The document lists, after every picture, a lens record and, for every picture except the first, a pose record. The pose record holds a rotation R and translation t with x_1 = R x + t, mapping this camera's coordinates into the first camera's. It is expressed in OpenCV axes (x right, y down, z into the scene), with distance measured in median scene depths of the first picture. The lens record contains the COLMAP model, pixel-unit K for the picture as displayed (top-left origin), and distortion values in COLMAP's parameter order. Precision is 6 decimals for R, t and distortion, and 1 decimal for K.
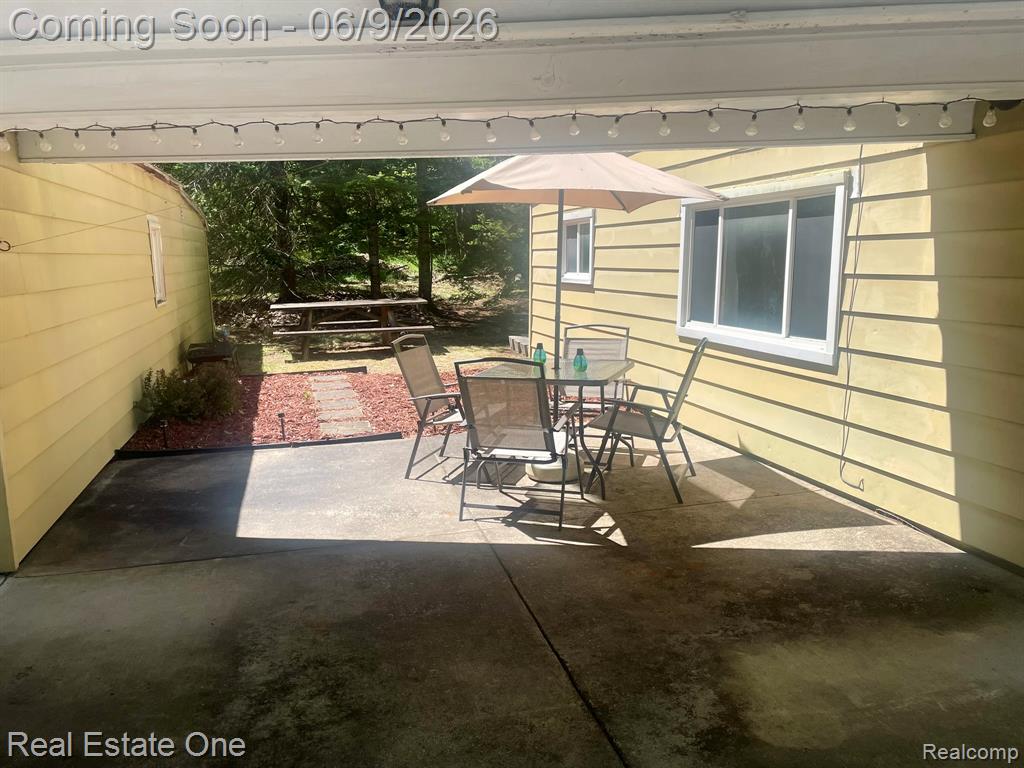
lens RADIAL K [[776.9, 0, 505.8], [0, 776.9, 380.3], [0, 0, 1]] dist [0.044494, -0.018589]
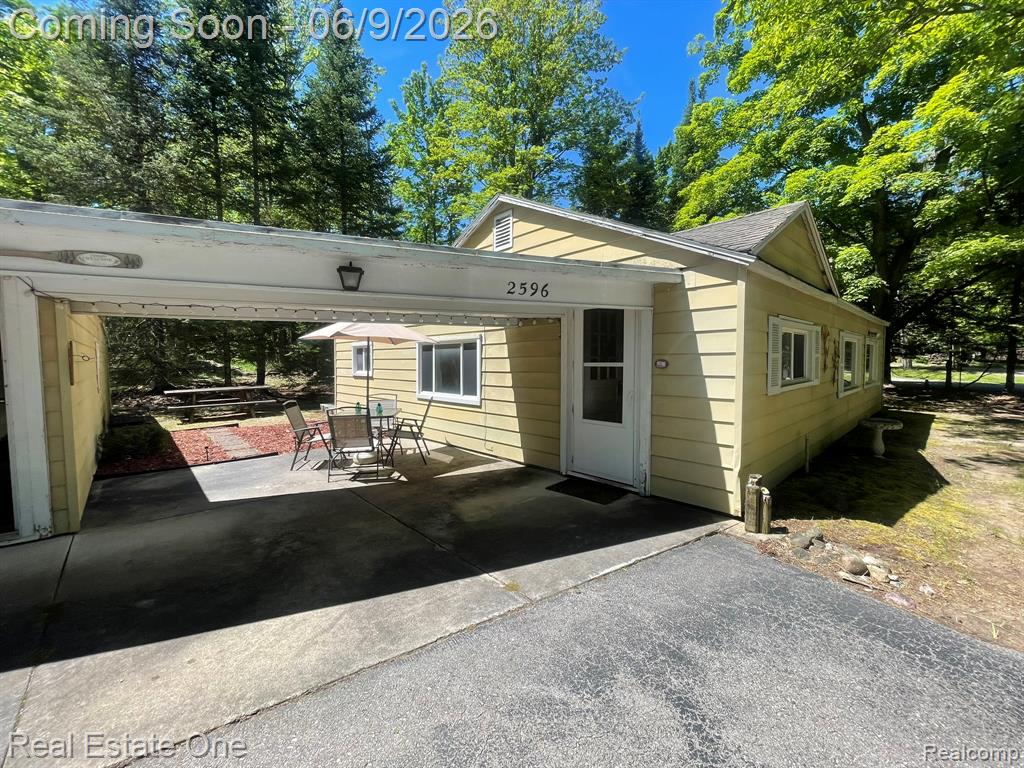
lens RADIAL K [[414.0, 0, 515.2], [0, 414.0, 379.4], [0, 0, 1]] dist [-0.003802, 0.000671]
pose [[0.882933, -0.011995, 0.469345, -0.133690], [0.067232, 0.992601, -0.101109, 0.043919], [-0.464660, 0.120828, 0.877207, -0.296602]]
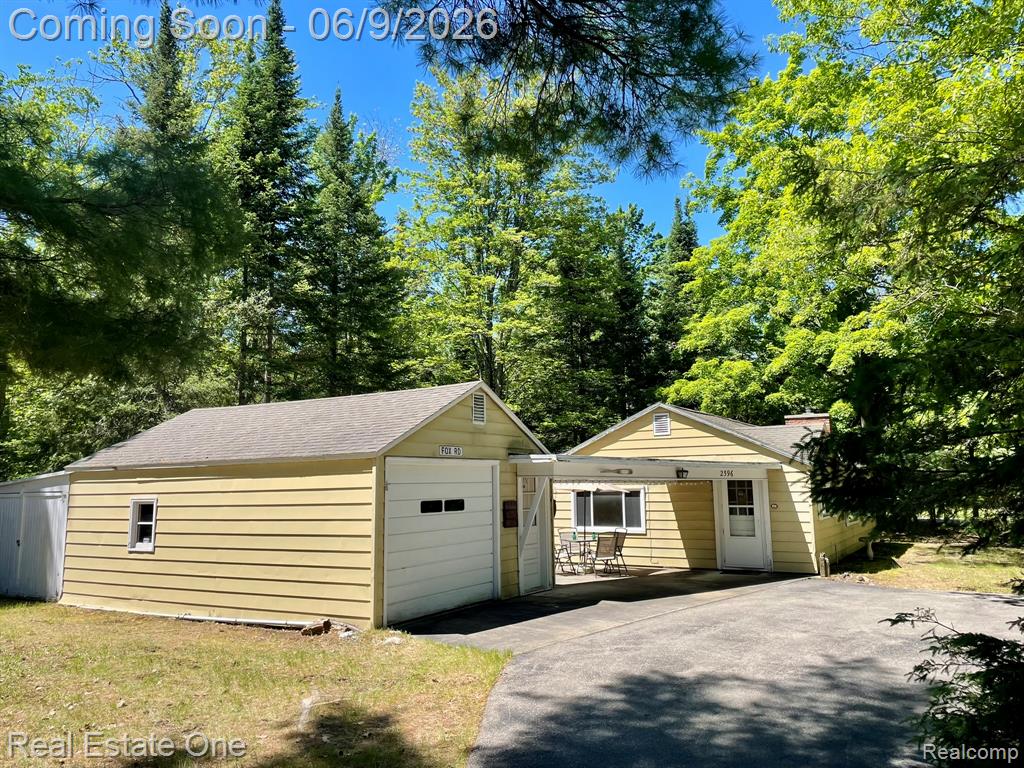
lens RADIAL K [[776.9, 0, 506.2], [0, 776.9, 375.4], [0, 0, 1]] dist [0.044494, -0.018589]
pose [[0.723351, 0.106601, 0.682202, -2.908488], [0.109515, 0.957792, -0.265786, 0.188644], [-0.681740, 0.266967, 0.681145, -1.457017]]
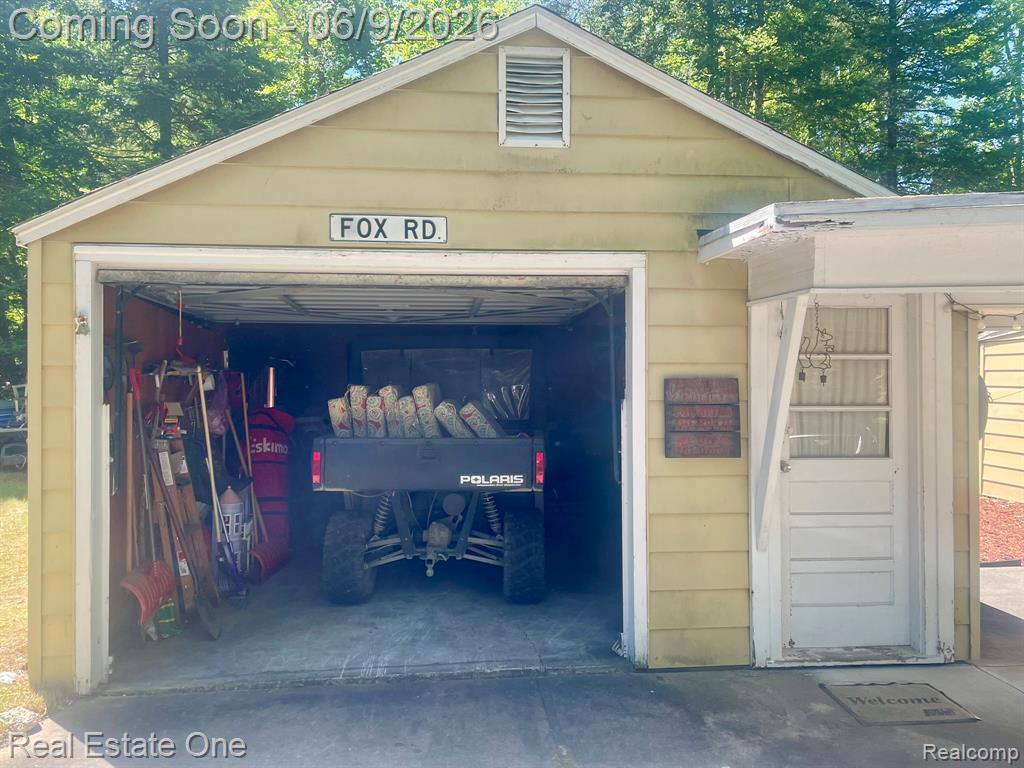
lens RADIAL K [[776.9, 0, 514.0], [0, 776.9, 386.6], [0, 0, 1]] dist [0.044494, -0.018589]
pose [[0.985638, 0.017013, -0.168010, -0.916434], [-0.043540, 0.986877, -0.155491, 0.033870], [0.163160, 0.160573, 0.973445, -0.307945]]
